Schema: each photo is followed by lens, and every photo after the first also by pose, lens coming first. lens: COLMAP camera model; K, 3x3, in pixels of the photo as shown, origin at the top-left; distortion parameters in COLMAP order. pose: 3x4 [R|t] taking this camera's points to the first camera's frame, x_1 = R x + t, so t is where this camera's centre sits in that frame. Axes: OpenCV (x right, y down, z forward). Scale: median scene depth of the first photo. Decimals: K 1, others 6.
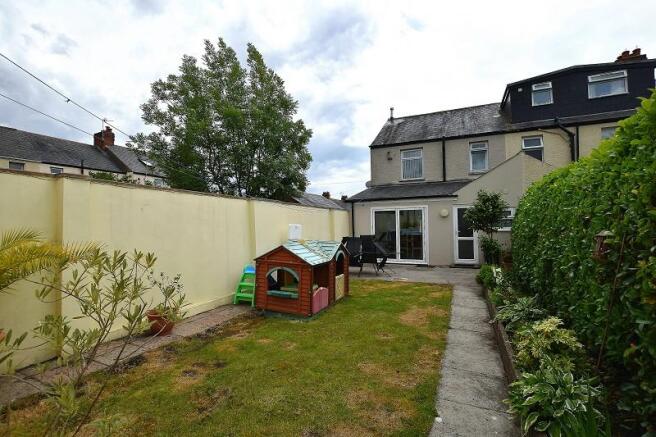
lens RADIAL K [[293.0, 0, 329.7], [0, 293.0, 220.0], [0, 0, 1]] dist [-0.028401, 0.001054]
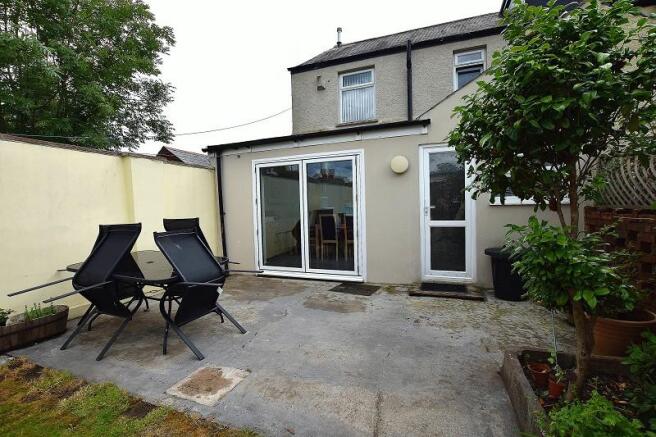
lens RADIAL K [[293.0, 0, 328.5], [0, 293.0, 218.4], [0, 0, 1]] dist [-0.028401, 0.001054]
pose [[0.997941, -0.016080, 0.062095, 0.242492], [0.012336, 0.998109, 0.060214, 0.025855], [-0.062946, -0.059324, 0.996252, 0.532450]]
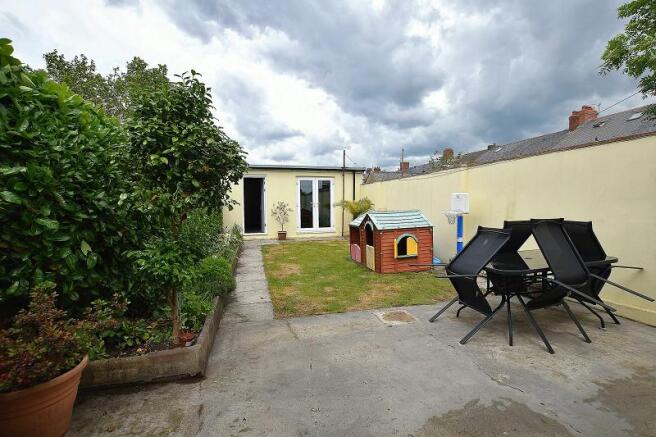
lens RADIAL K [[293.0, 0, 329.9], [0, 293.0, 218.5], [0, 0, 1]] dist [-0.028401, 0.001054]
pose [[-0.775129, 0.048255, -0.629957, 0.515820], [0.031882, 0.998796, 0.037280, 0.026360], [0.630998, 0.008812, -0.775735, 1.129383]]
